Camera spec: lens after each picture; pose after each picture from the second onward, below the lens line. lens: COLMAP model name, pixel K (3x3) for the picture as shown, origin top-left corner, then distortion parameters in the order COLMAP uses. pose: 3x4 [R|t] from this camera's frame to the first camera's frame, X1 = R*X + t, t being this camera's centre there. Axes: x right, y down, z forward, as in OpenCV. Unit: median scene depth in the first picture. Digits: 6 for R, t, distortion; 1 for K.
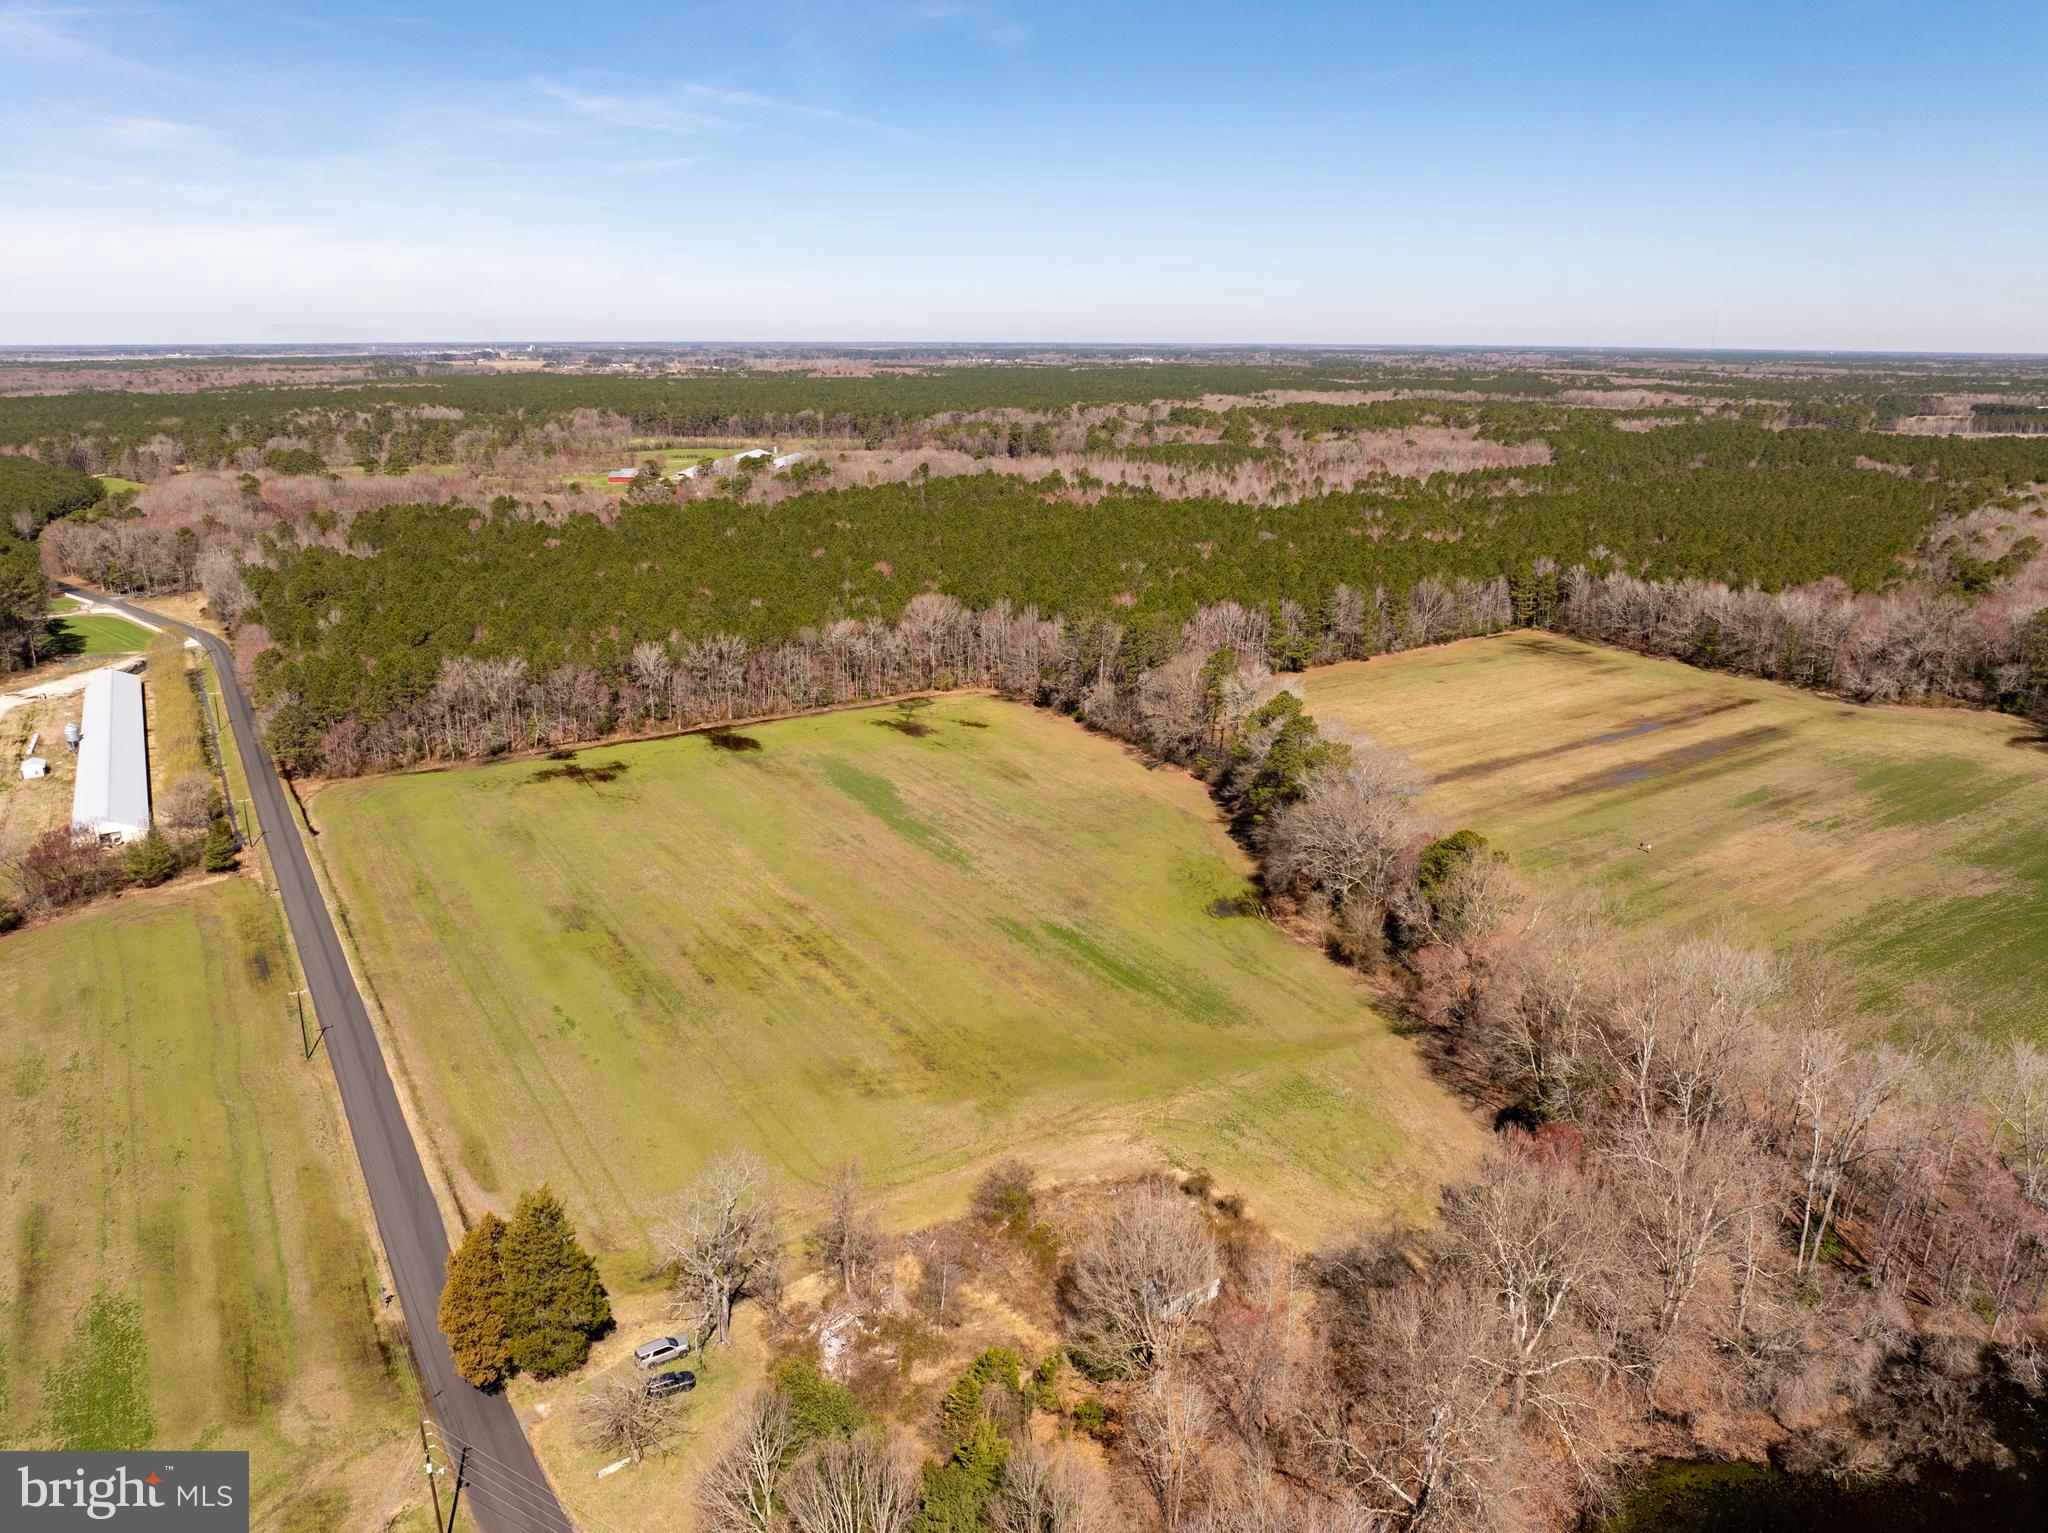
lens RADIAL K [[1432.3, 0, 1024.0], [0, 1432.3, 766.5], [0, 0, 1]] dist [-0.033459, -0.000769]
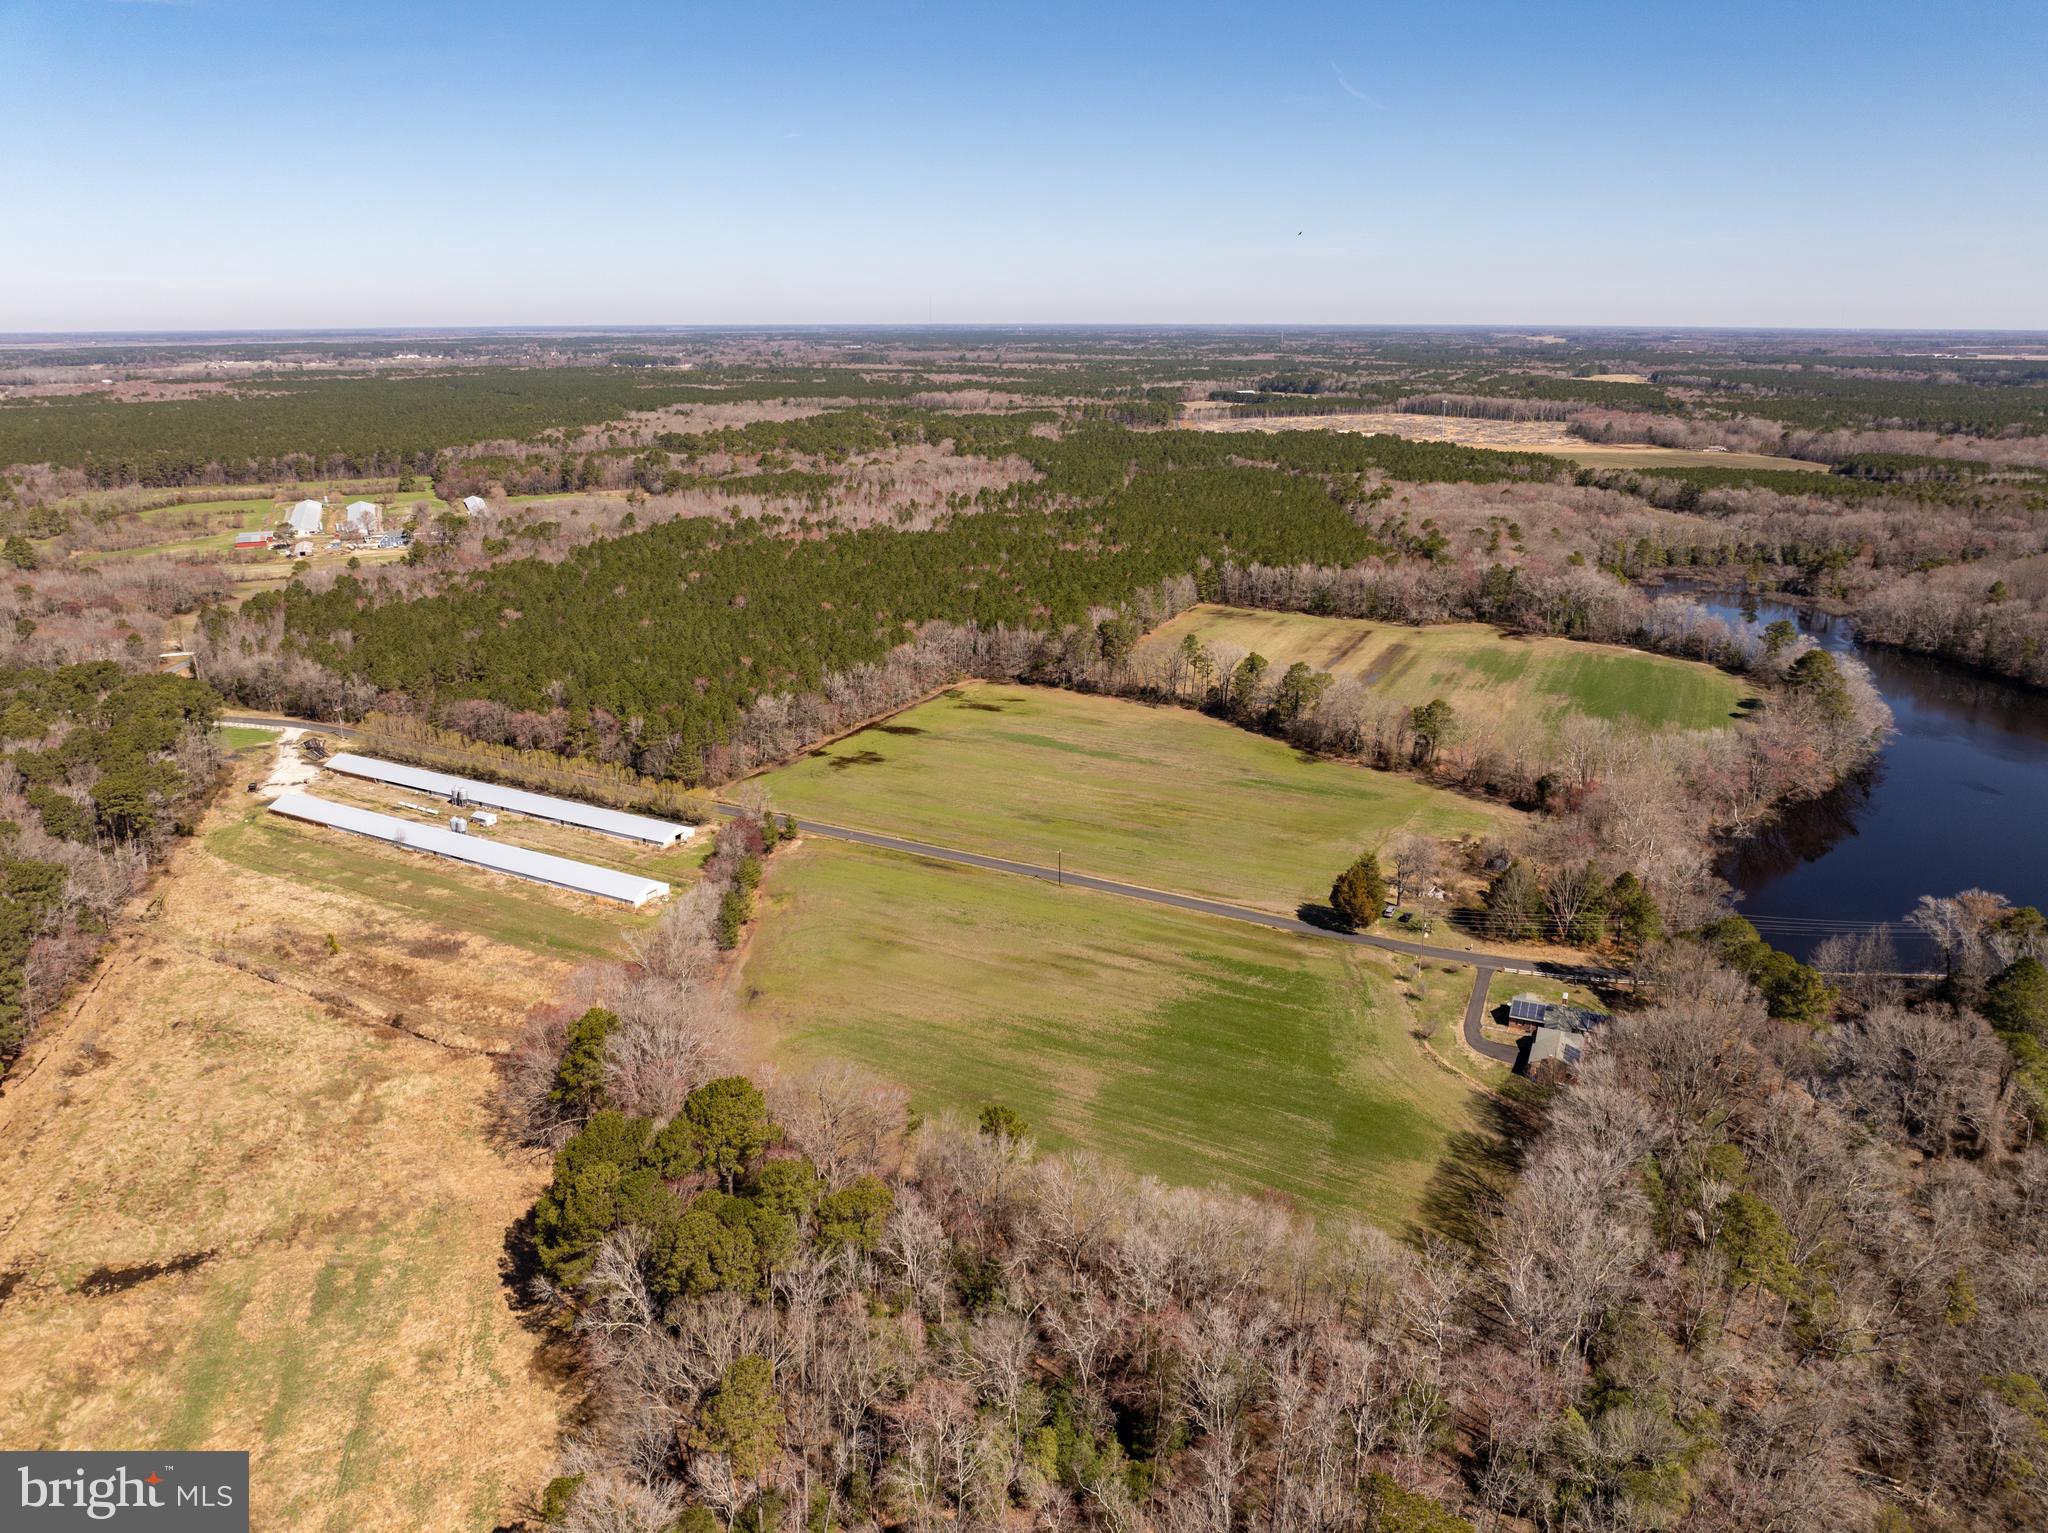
lens RADIAL K [[1432.8, 0, 1030.0], [0, 1432.8, 767.1], [0, 0, 1]] dist [-0.032405, -0.002056]
pose [[0.868610, -0.152950, 0.471299, -0.633406], [0.146745, 0.987902, 0.050149, -0.027113], [-0.473268, 0.025601, 0.880546, -0.320127]]
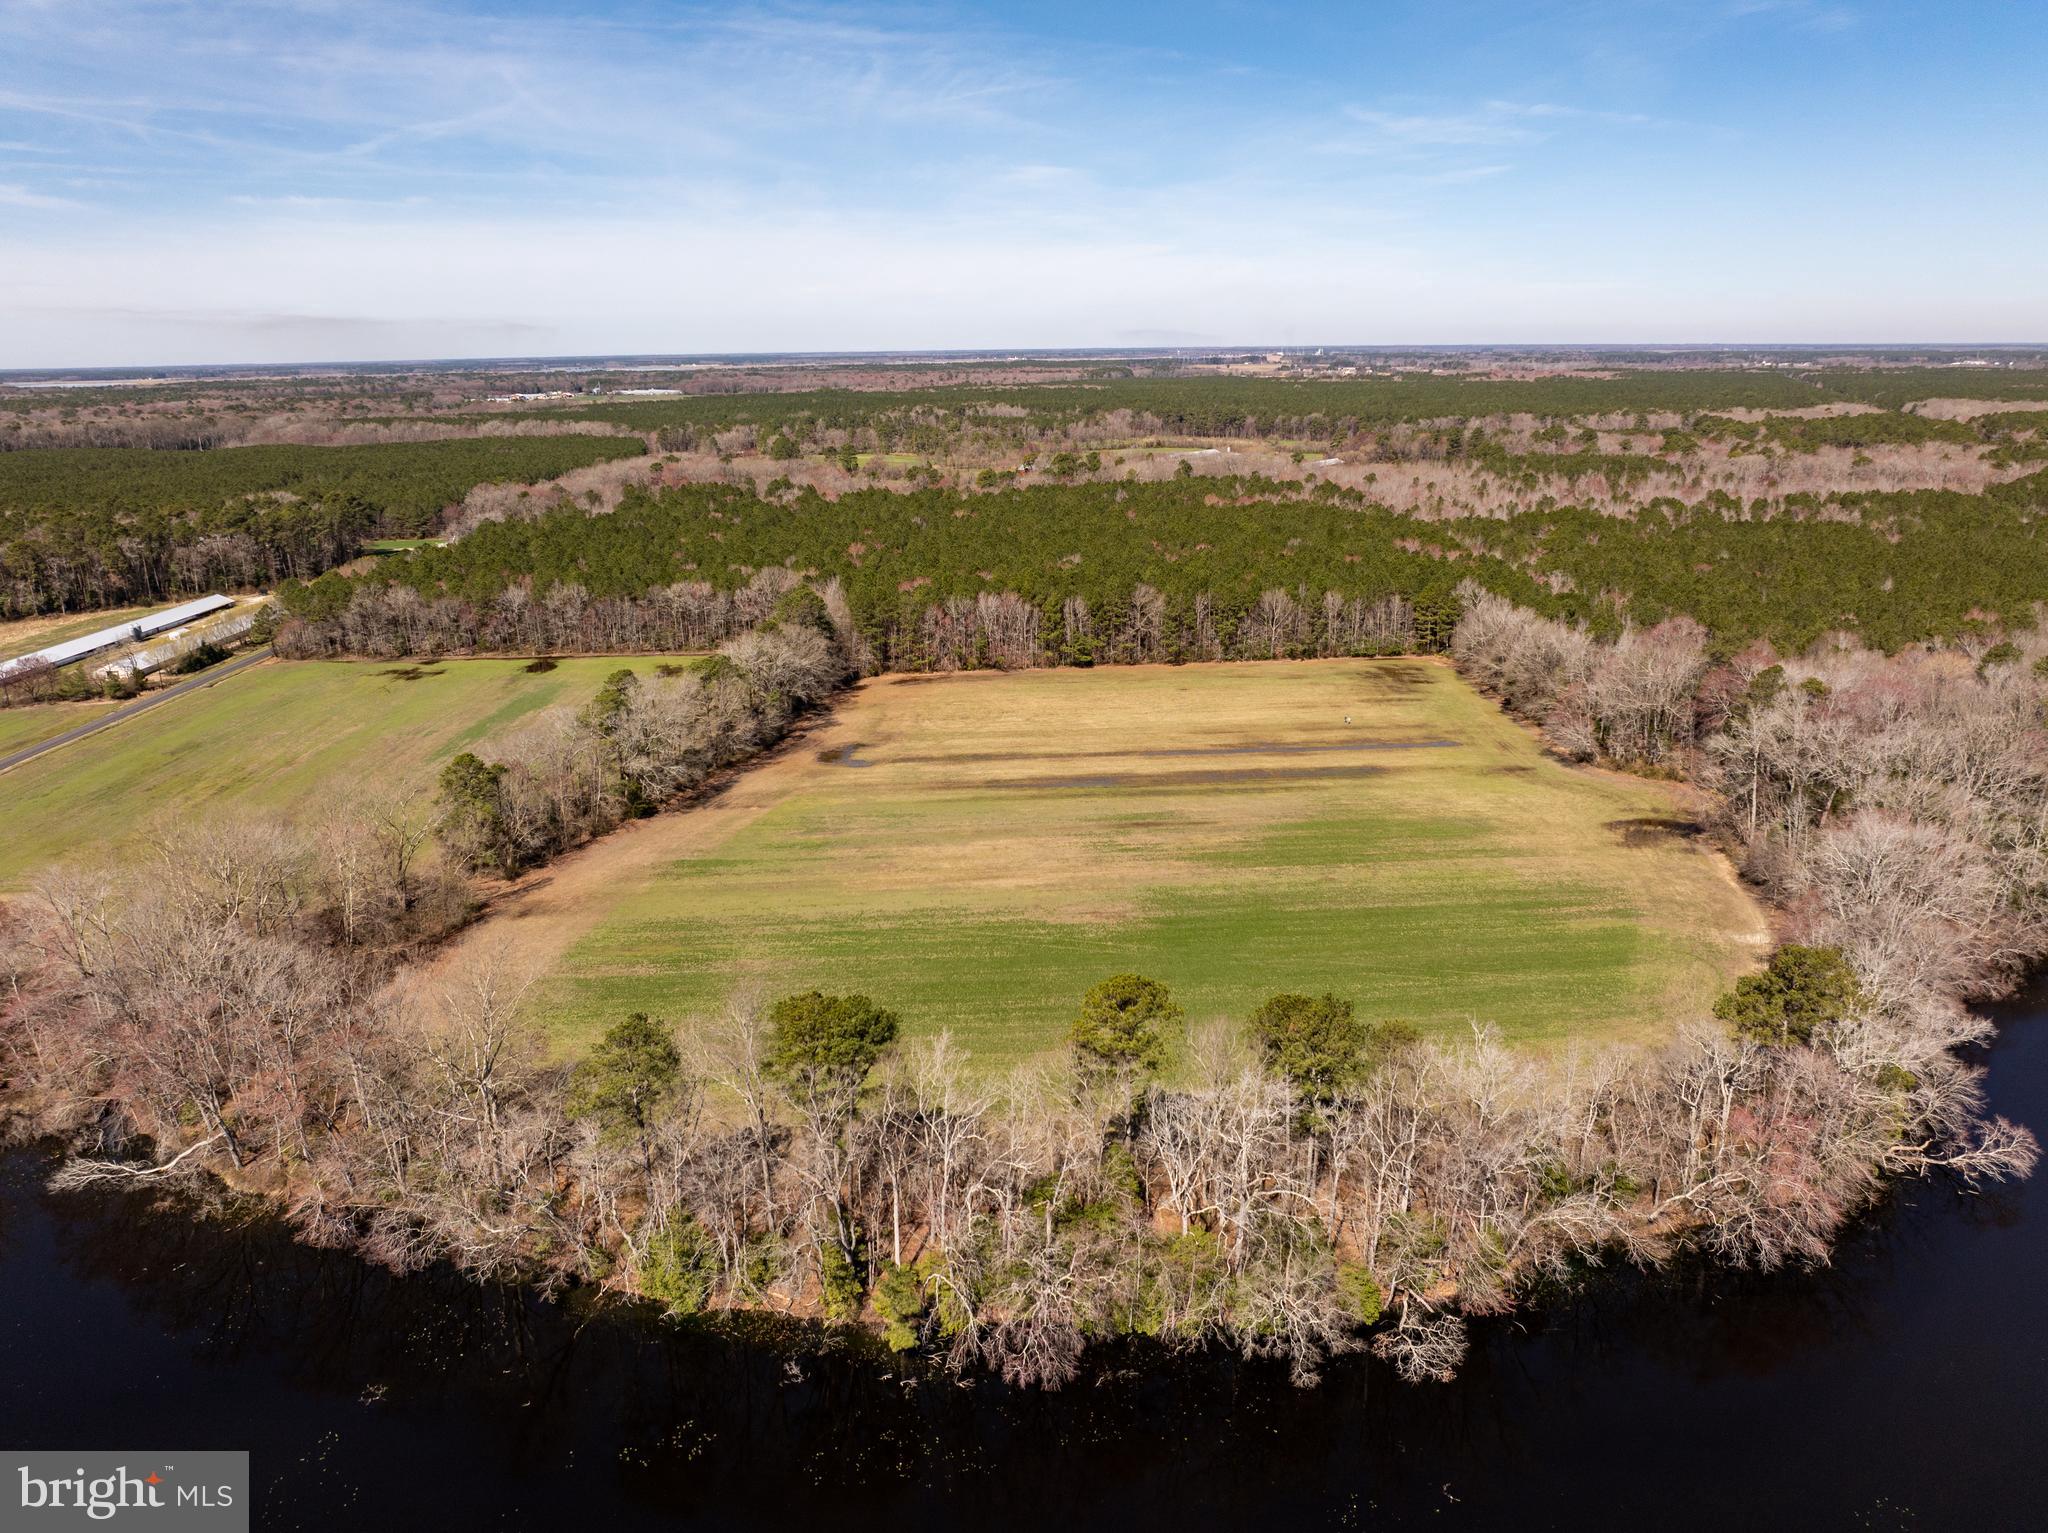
lens RADIAL K [[1388.0, 0, 1024.0], [0, 1388.0, 766.5], [0, 0, 1]] dist [-0.021571, -0.000224]
pose [[0.854022, 0.137653, -0.501695, 0.636370], [-0.134784, 0.989977, 0.042186, -0.029029], [0.502473, 0.031592, 0.864015, 0.101482]]
